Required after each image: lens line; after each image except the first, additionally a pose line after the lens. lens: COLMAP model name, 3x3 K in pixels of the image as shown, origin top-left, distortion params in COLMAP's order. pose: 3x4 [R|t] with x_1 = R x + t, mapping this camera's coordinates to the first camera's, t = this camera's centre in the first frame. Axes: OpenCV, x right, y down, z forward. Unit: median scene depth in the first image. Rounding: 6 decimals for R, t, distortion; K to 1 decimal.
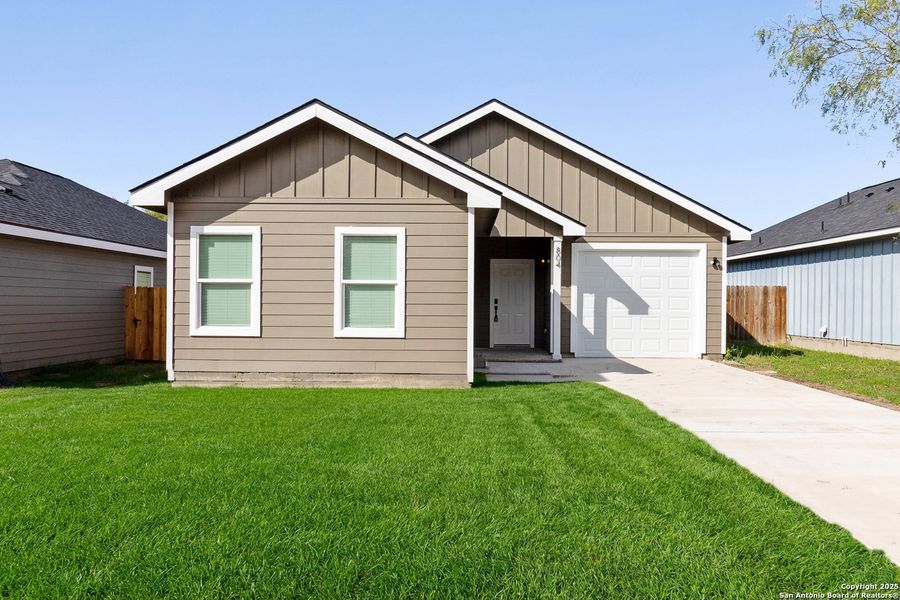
lens RADIAL K [[665.3, 0, 445.1], [0, 665.3, 301.7], [0, 0, 1]] dist [0.009281, -0.003868]
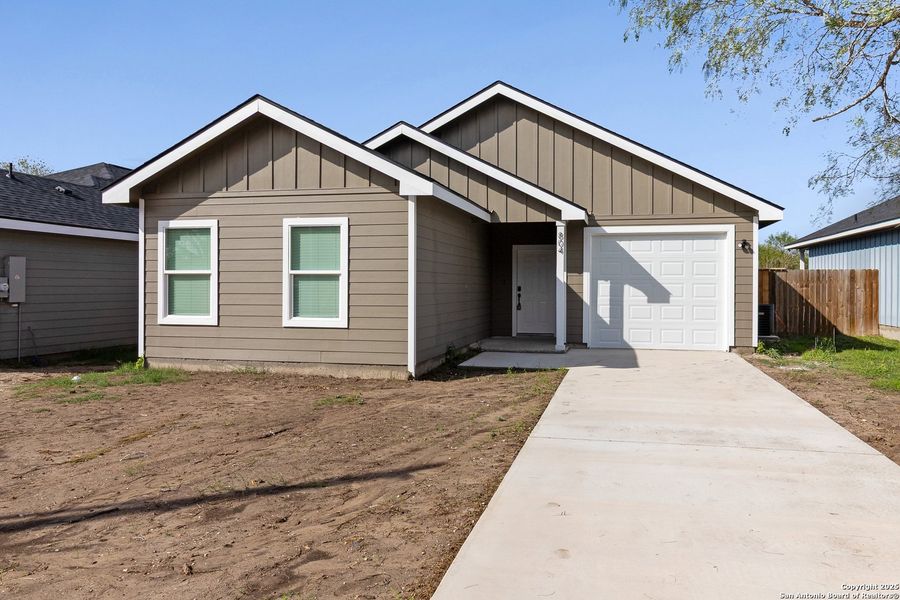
lens RADIAL K [[665.3, 0, 533.9], [0, 665.3, 284.2], [0, 0, 1]] dist [0.009281, -0.003868]
pose [[0.978905, -0.003927, -0.204280, 0.334709], [0.004150, 0.999991, 0.000662, -0.008748], [0.204275, -0.001496, 0.978912, 0.063720]]
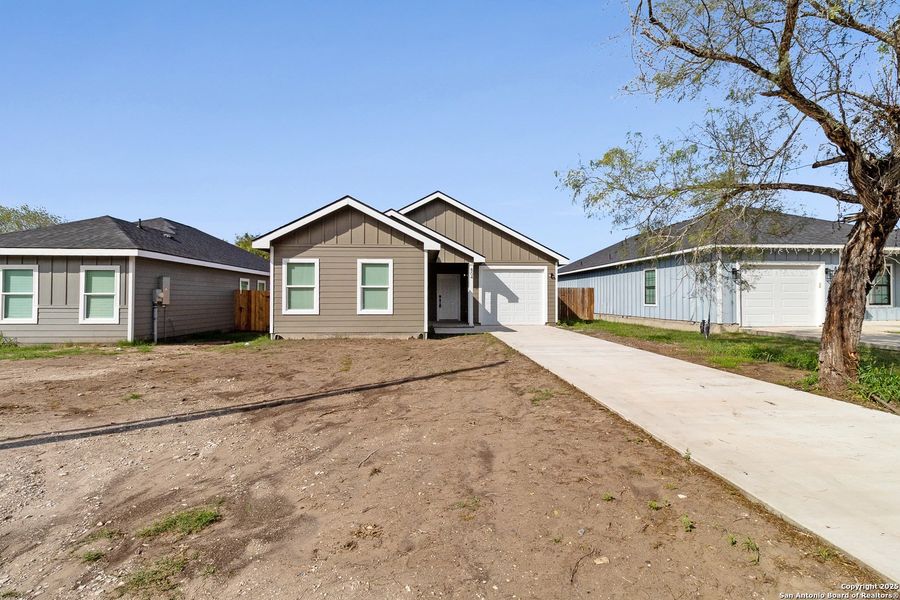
lens RADIAL K [[437.2, 0, 455.8], [0, 437.2, 295.2], [0, 0, 1]] dist [0.007923, -0.001226]
pose [[0.994851, -0.007242, 0.101093, -0.004674], [0.008099, 0.999935, -0.008066, 0.006953], [-0.101028, 0.008843, 0.994844, -0.264077]]
